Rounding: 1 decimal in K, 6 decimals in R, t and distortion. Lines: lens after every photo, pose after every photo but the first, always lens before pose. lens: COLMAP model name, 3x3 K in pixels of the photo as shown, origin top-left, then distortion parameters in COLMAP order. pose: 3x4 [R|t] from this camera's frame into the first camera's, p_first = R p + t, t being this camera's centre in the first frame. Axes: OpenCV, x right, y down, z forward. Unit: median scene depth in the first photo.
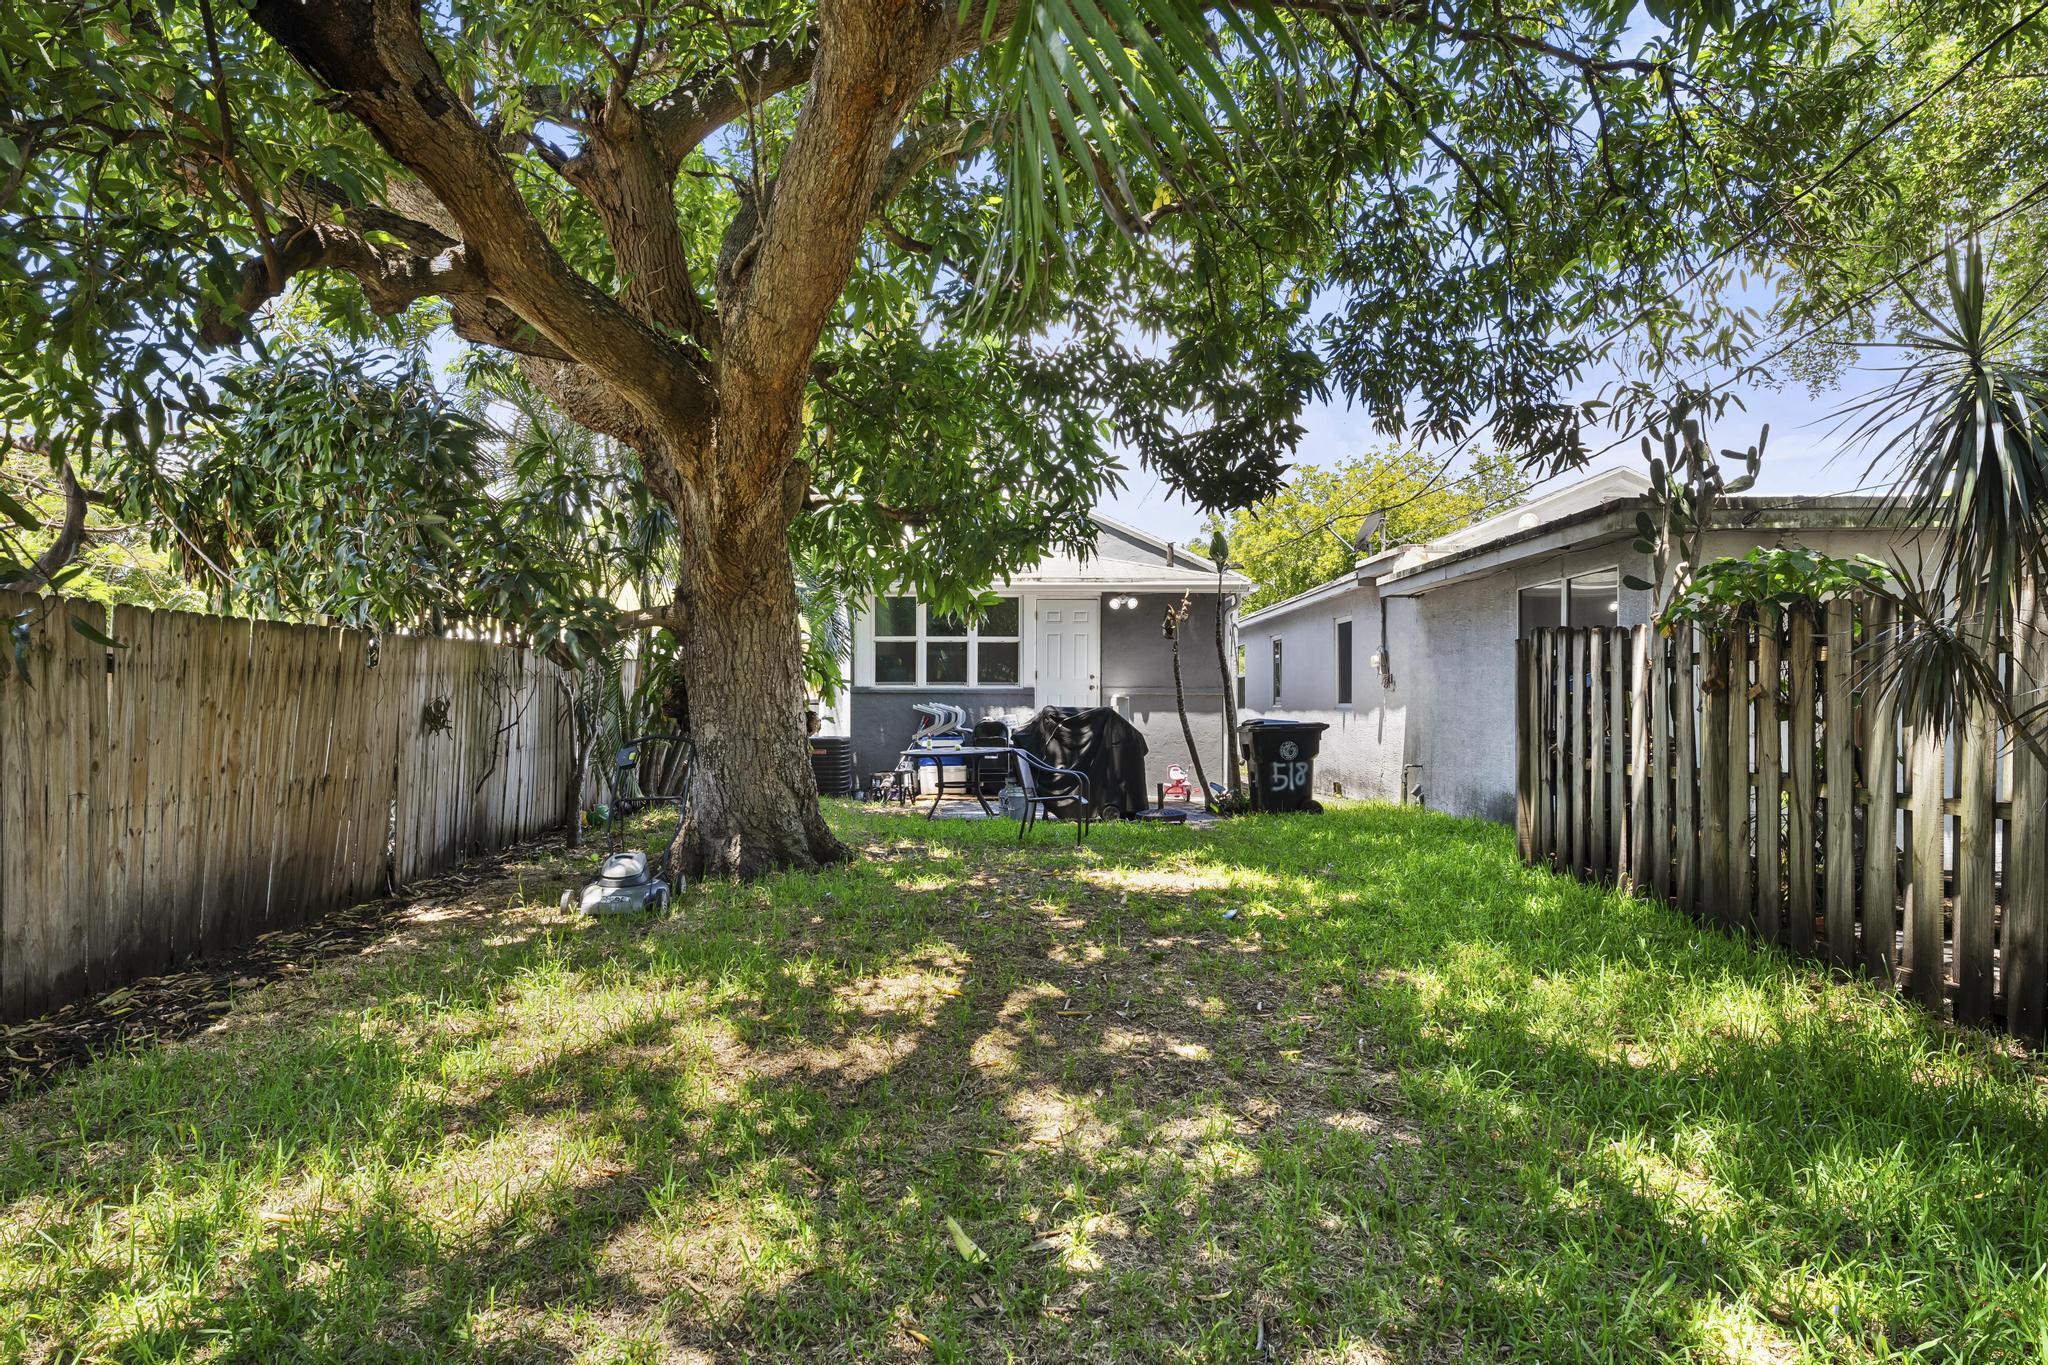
lens RADIAL K [[1158.8, 0, 1024.0], [0, 1158.8, 682.5], [0, 0, 1]] dist [-0.000028, -0.000032]
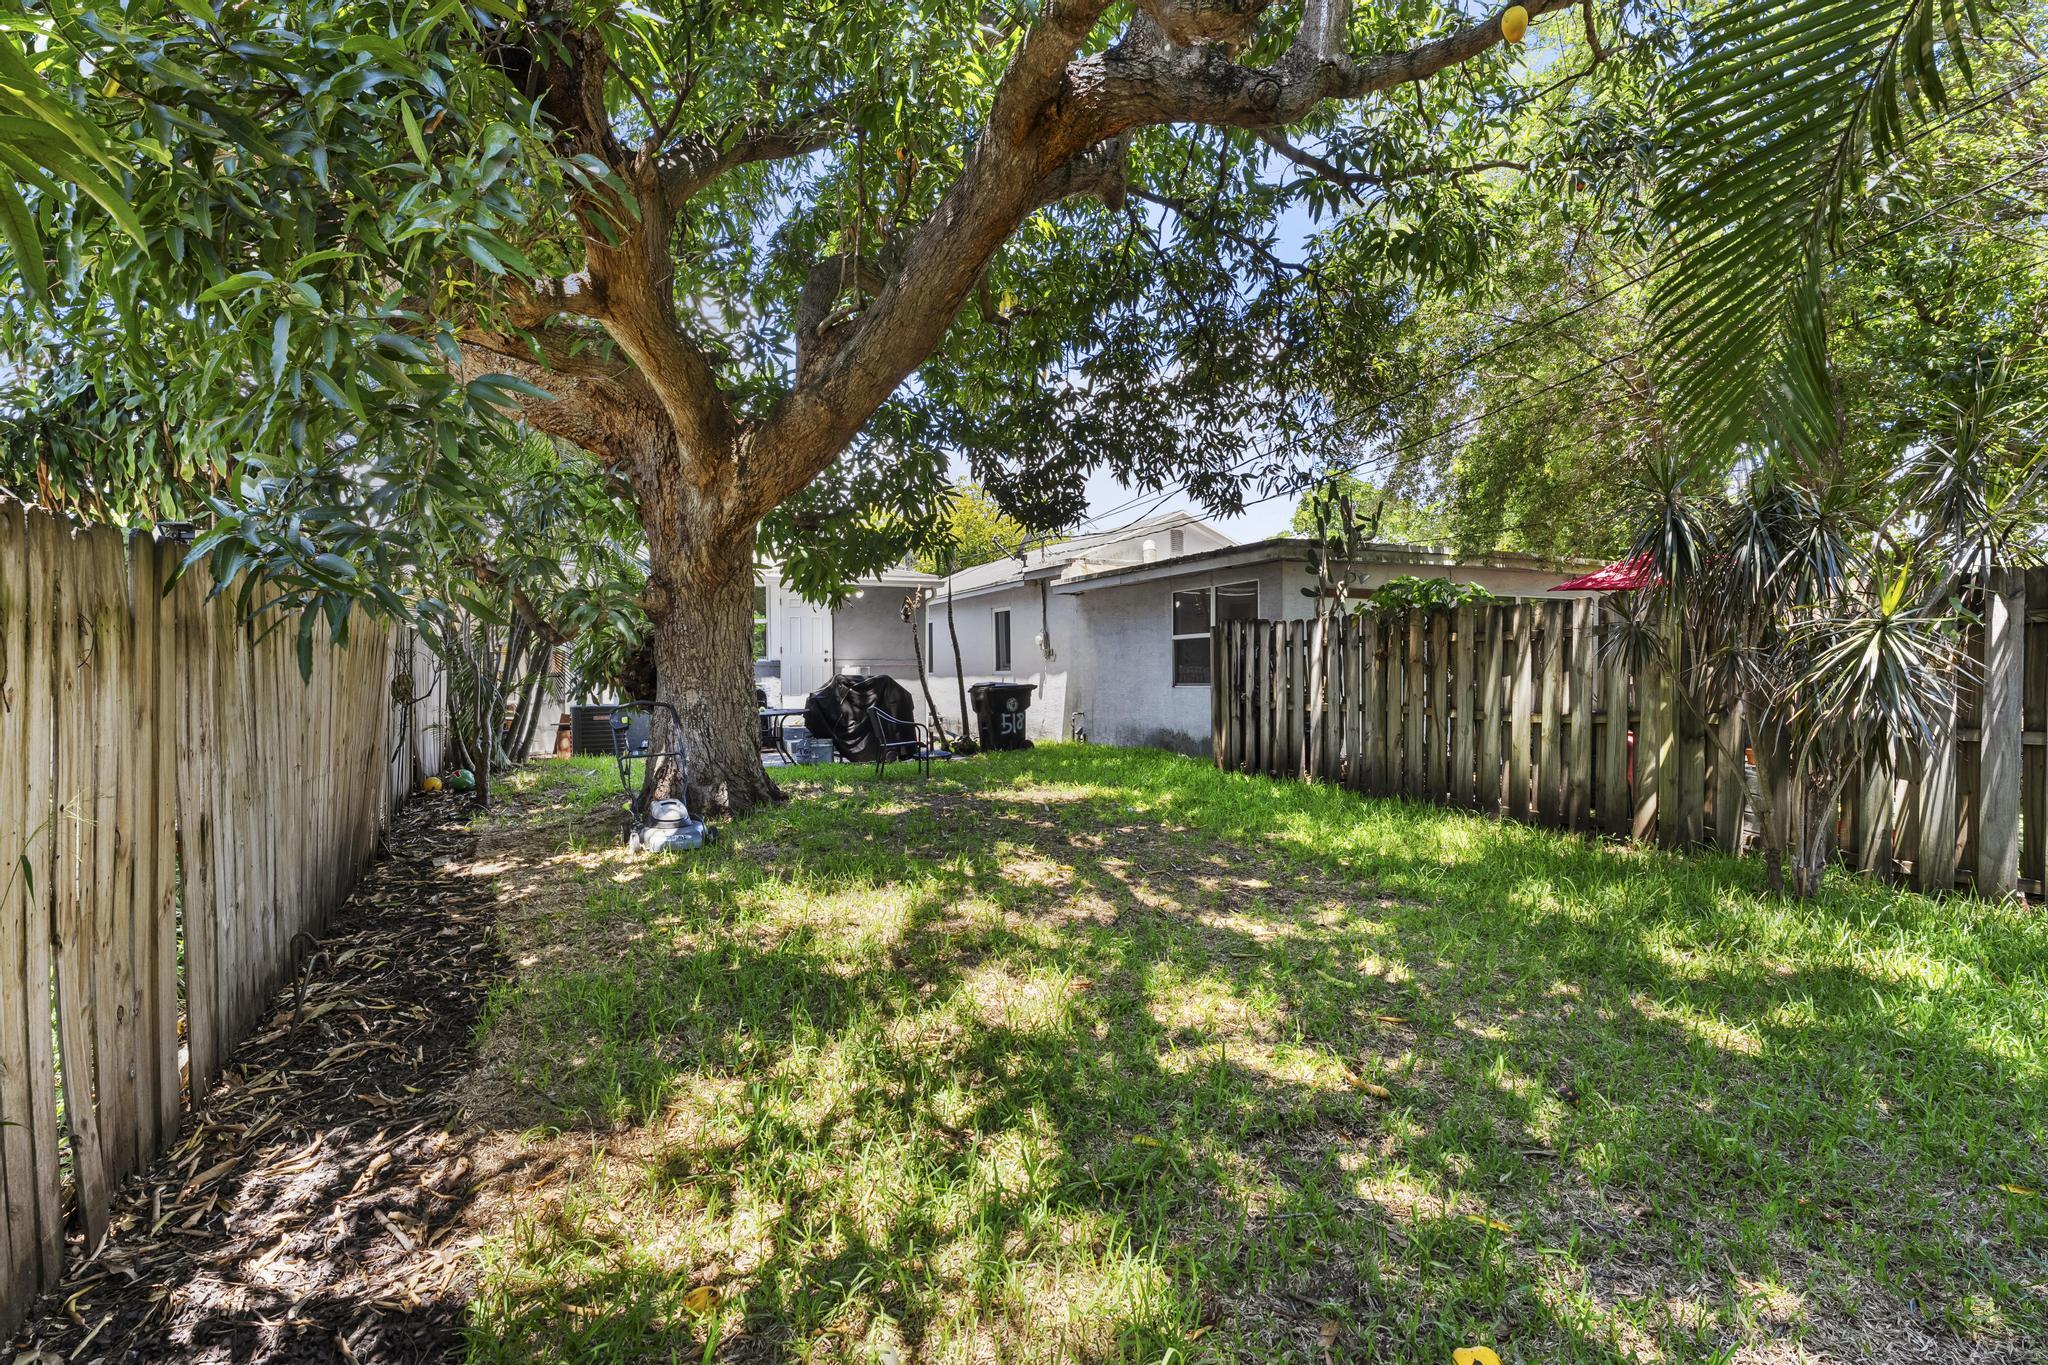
lens RADIAL K [[940.0, 0, 1022.8], [0, 940.0, 670.6], [0, 0, 1]] dist [0.002442, -0.008874]
pose [[0.904478, -0.010290, 0.426395, -0.322436], [0.003804, 0.999864, 0.016059, 0.000494], [-0.426503, -0.012903, 0.904394, -0.015633]]
